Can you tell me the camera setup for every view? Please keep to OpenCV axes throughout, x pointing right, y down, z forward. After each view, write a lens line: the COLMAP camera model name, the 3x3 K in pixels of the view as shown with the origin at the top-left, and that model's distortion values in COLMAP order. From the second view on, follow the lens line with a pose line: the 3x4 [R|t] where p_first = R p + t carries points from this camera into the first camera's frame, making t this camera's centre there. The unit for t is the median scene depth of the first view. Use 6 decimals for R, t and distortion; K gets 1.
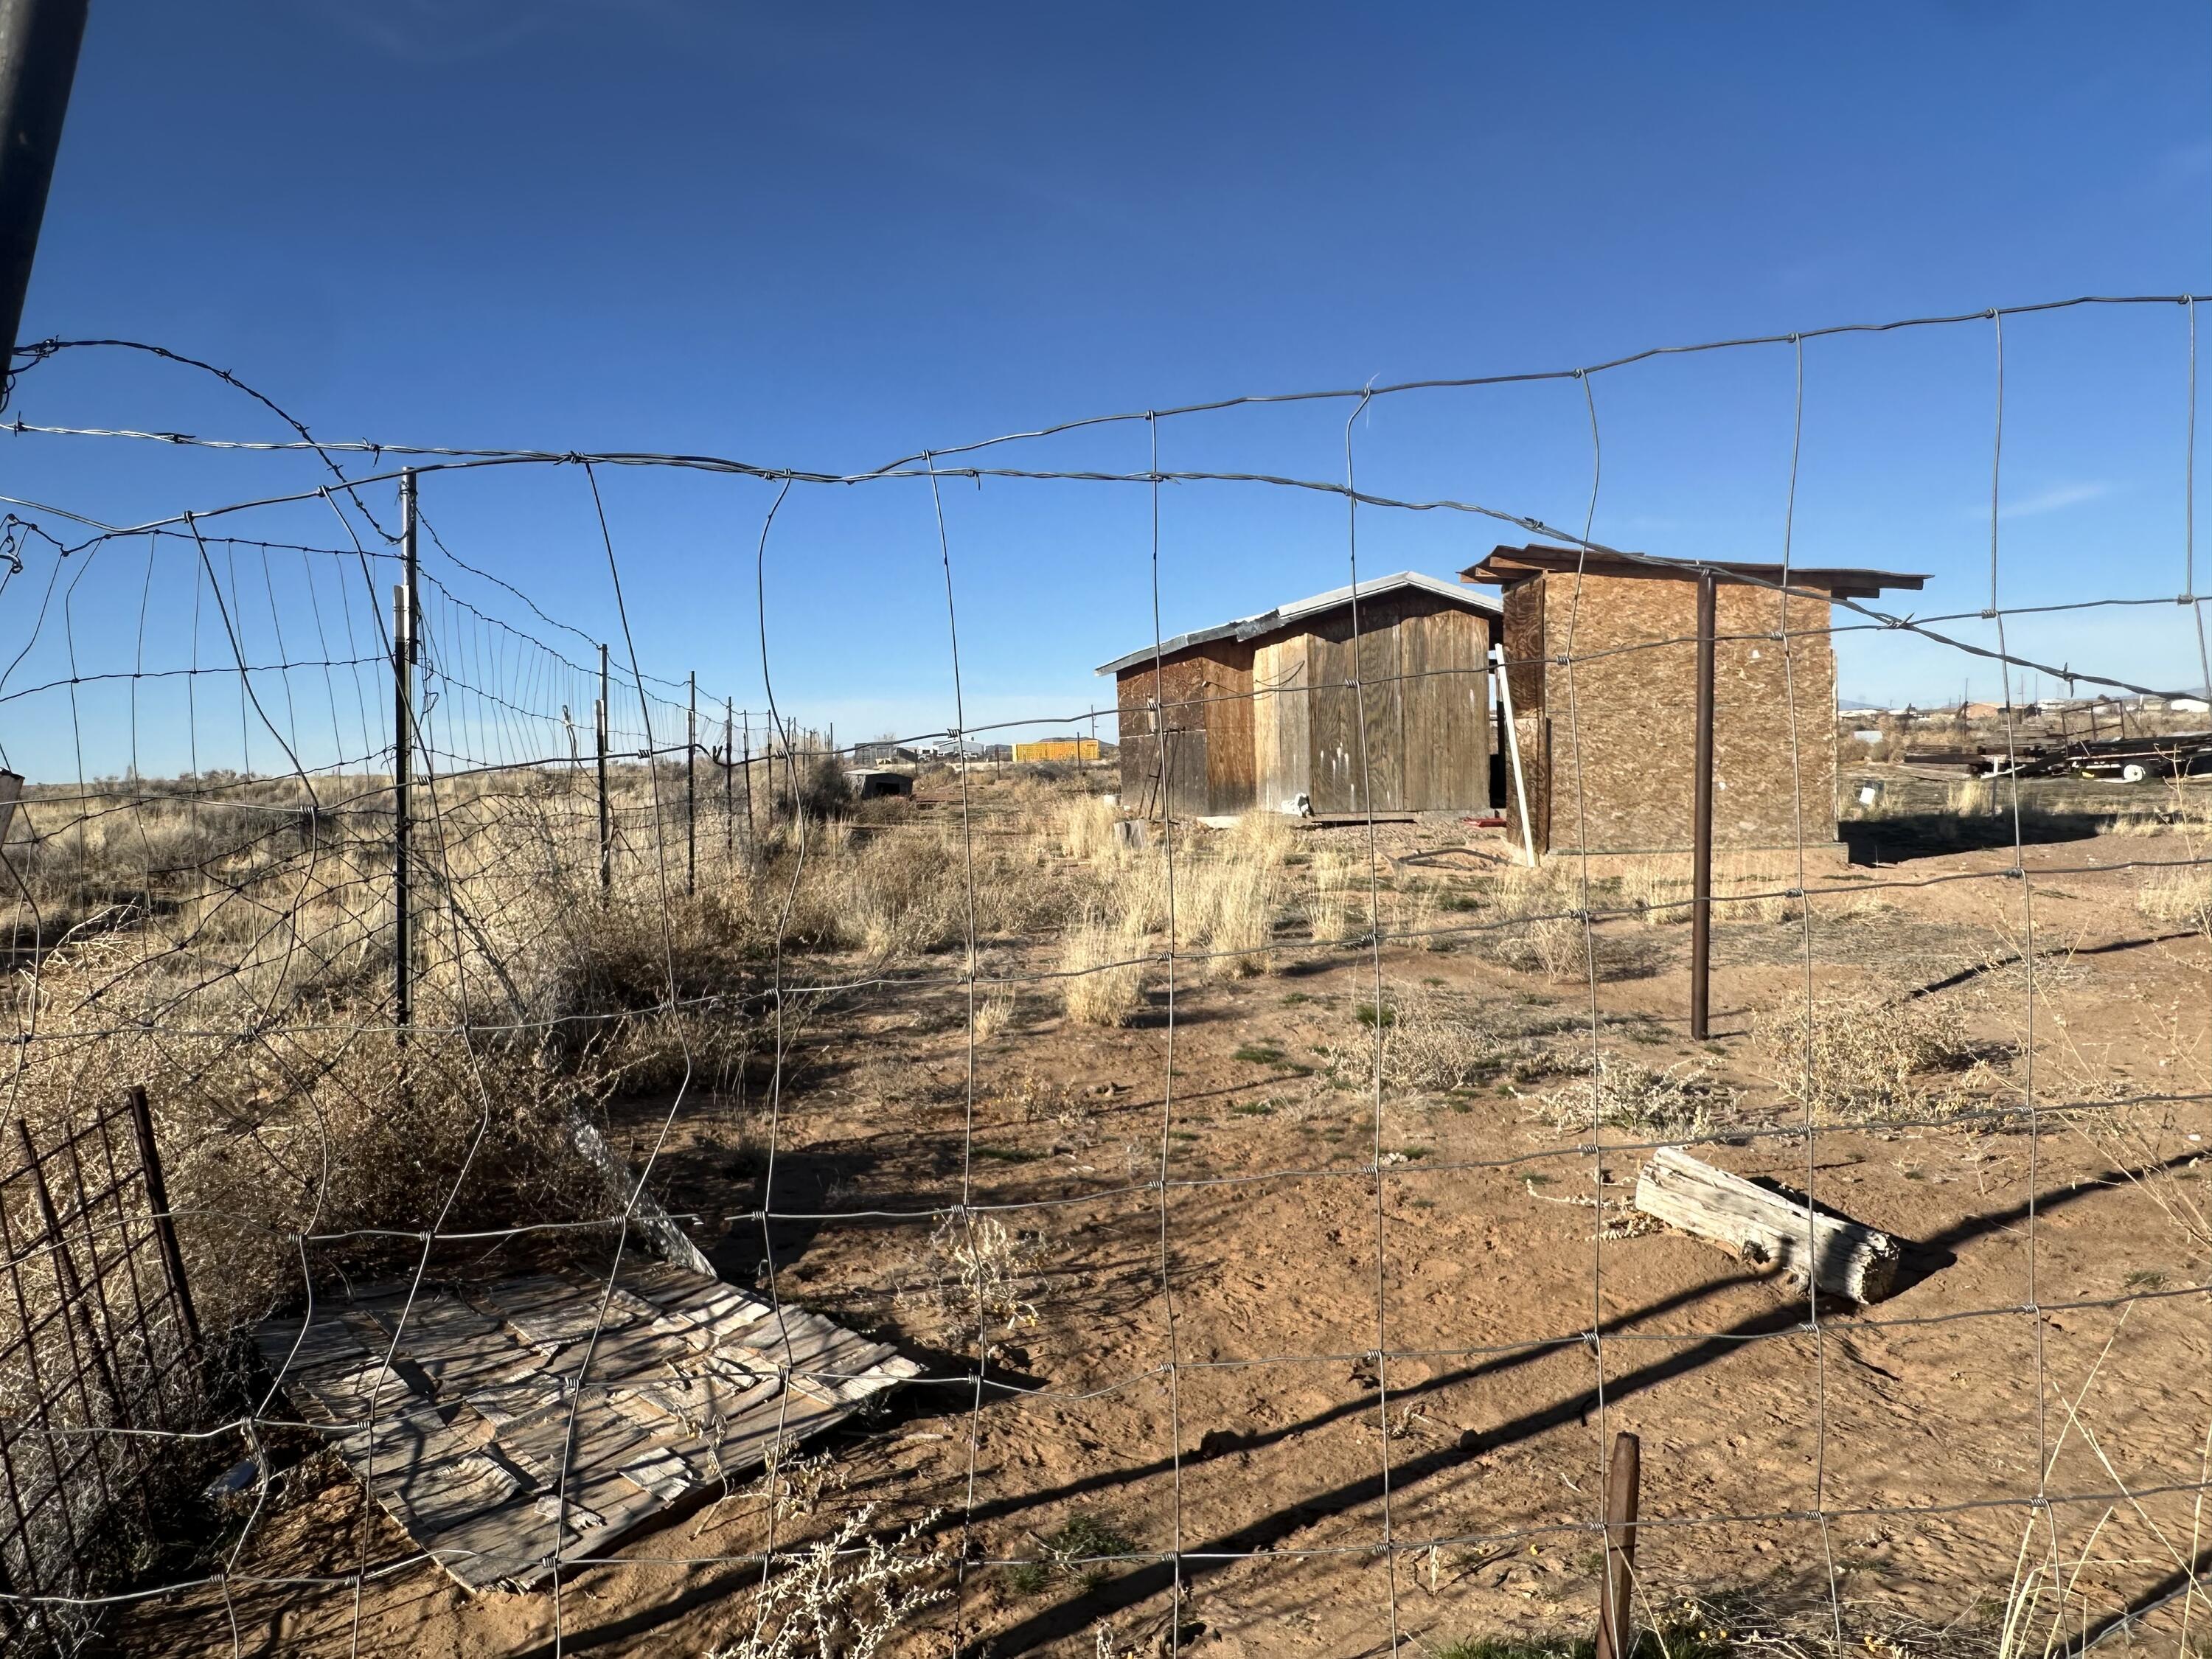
lens RADIAL K [[1541.6, 0, 1104.9], [0, 1541.6, 838.7], [0, 0, 1]] dist [-0.003051, 0.000045]
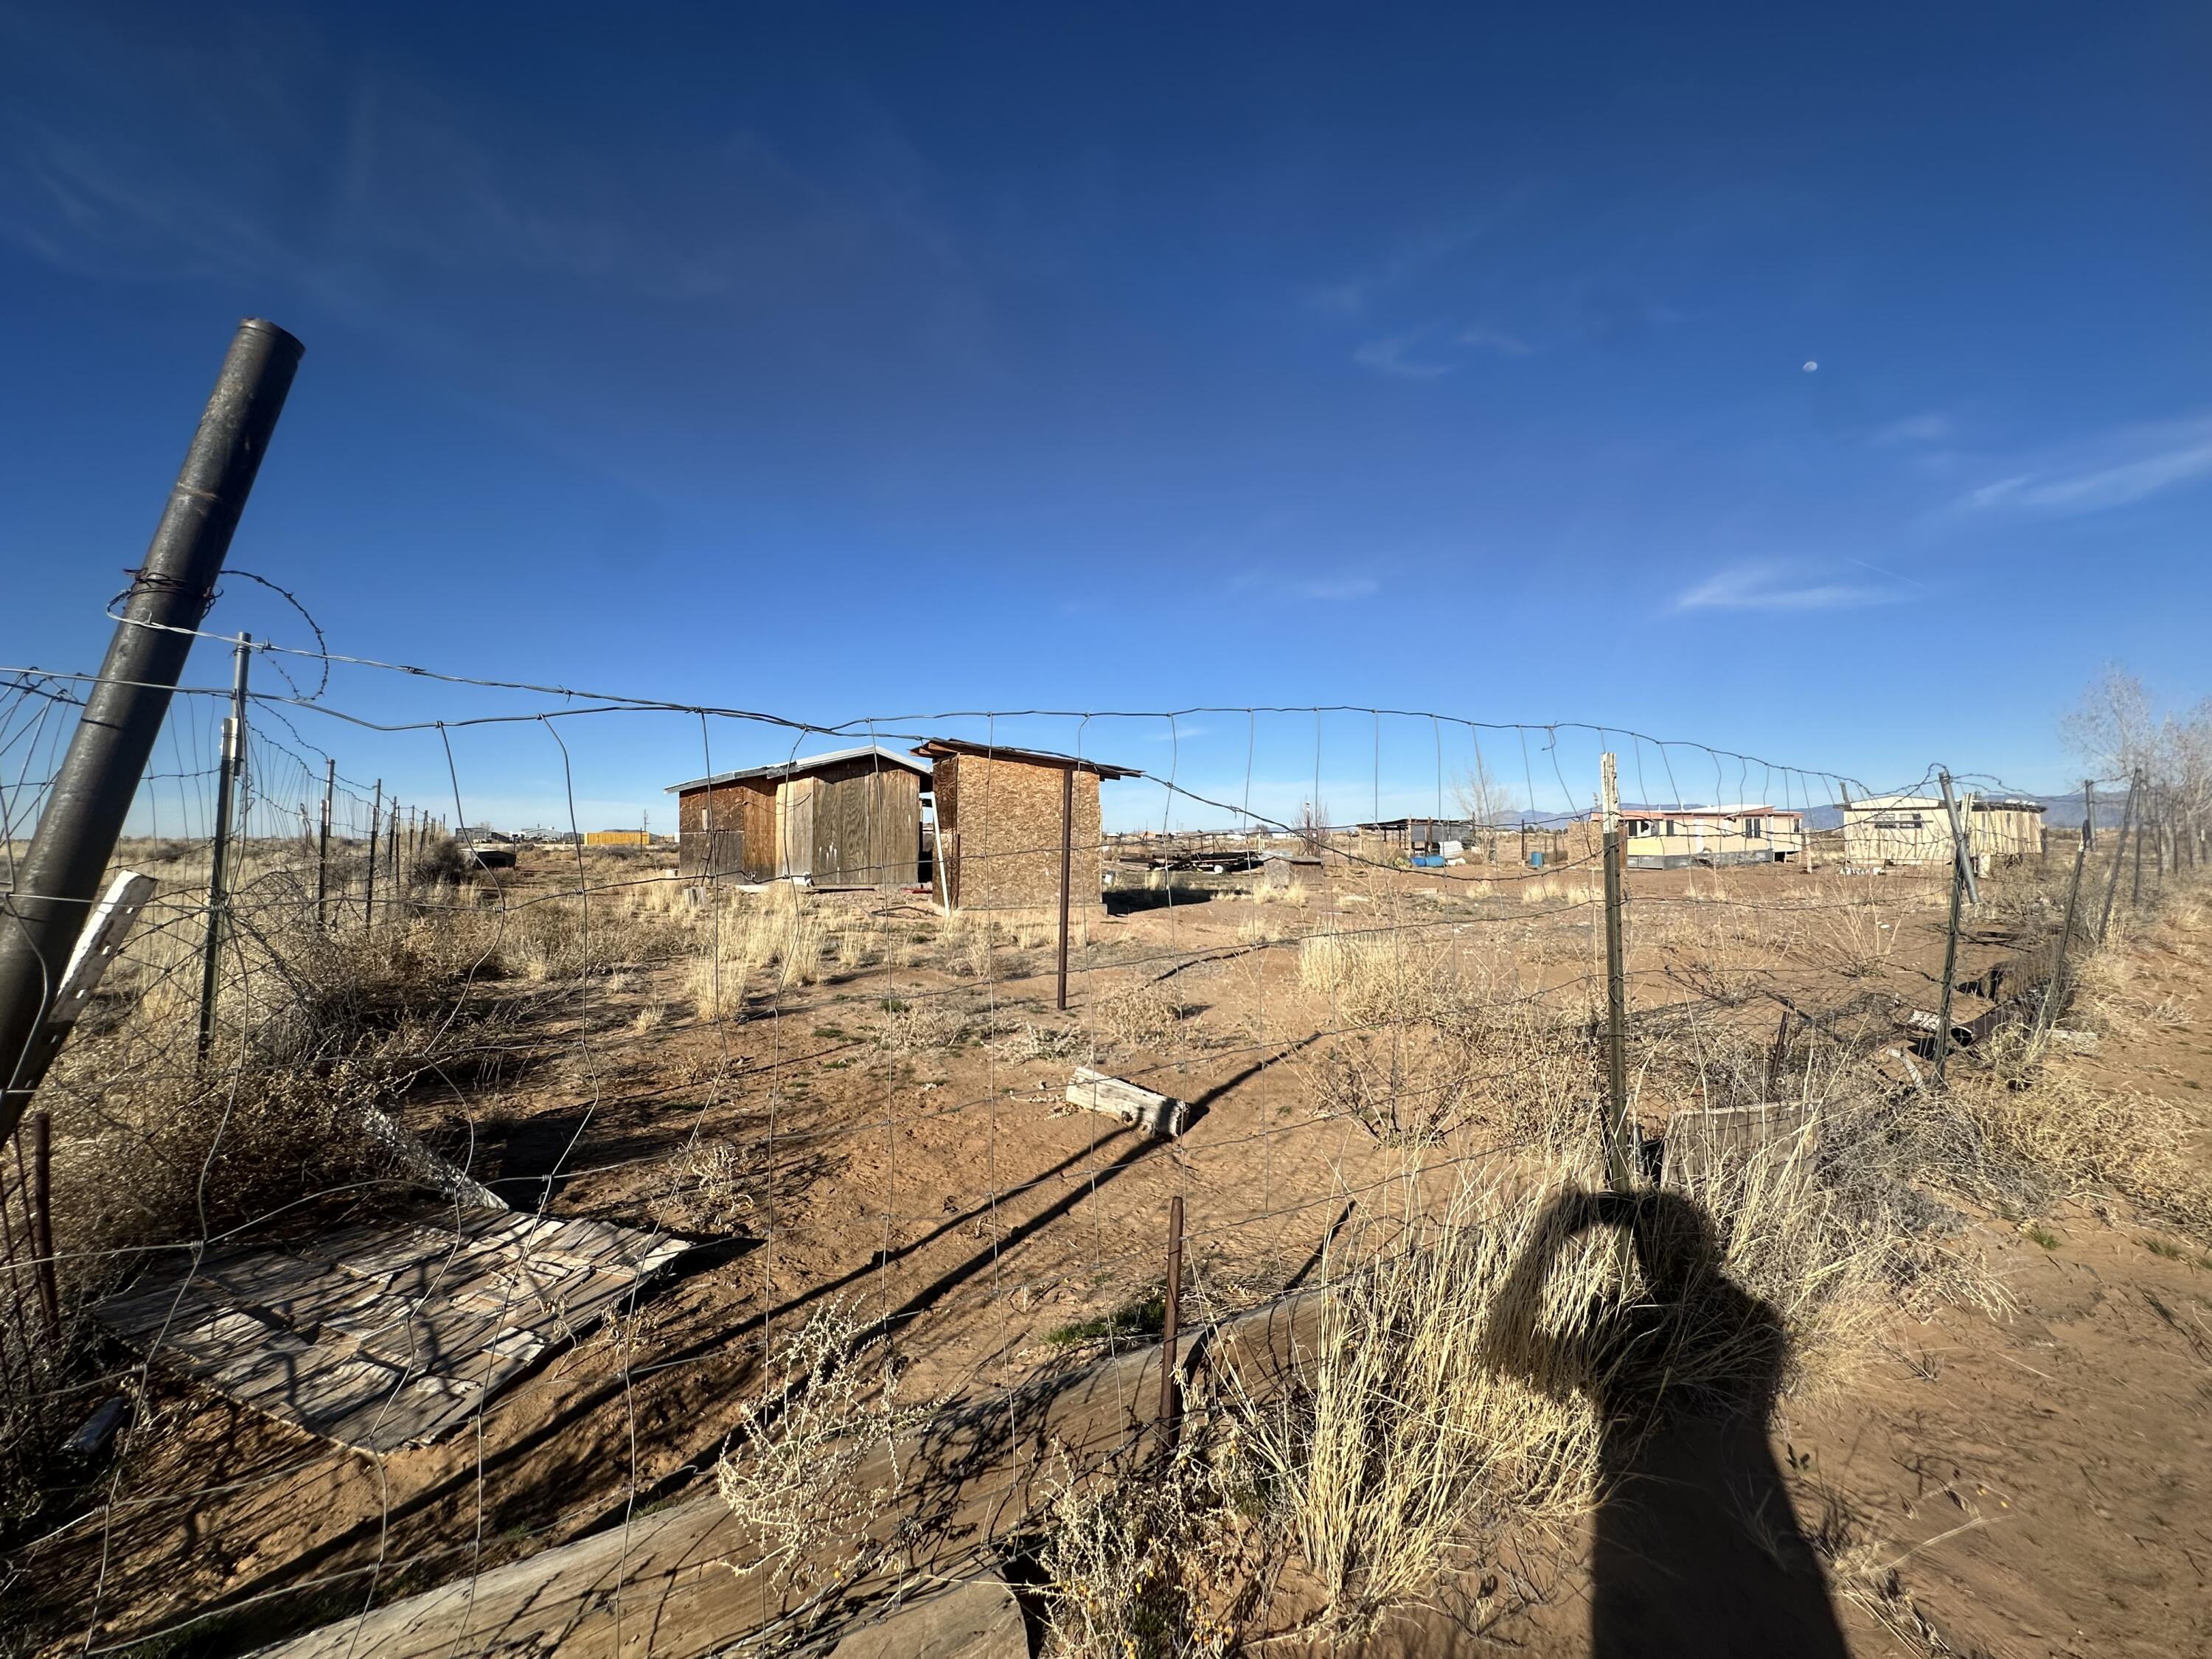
lens RADIAL K [[895.6, 0, 1112.7], [0, 895.6, 823.5], [0, 0, 1]] dist [-0.000142, 0.000283]
pose [[0.885086, 0.044851, 0.463261, -0.142224], [-0.006482, 0.996437, -0.084085, -0.012426], [-0.465382, 0.071420, 0.882224, -0.043419]]
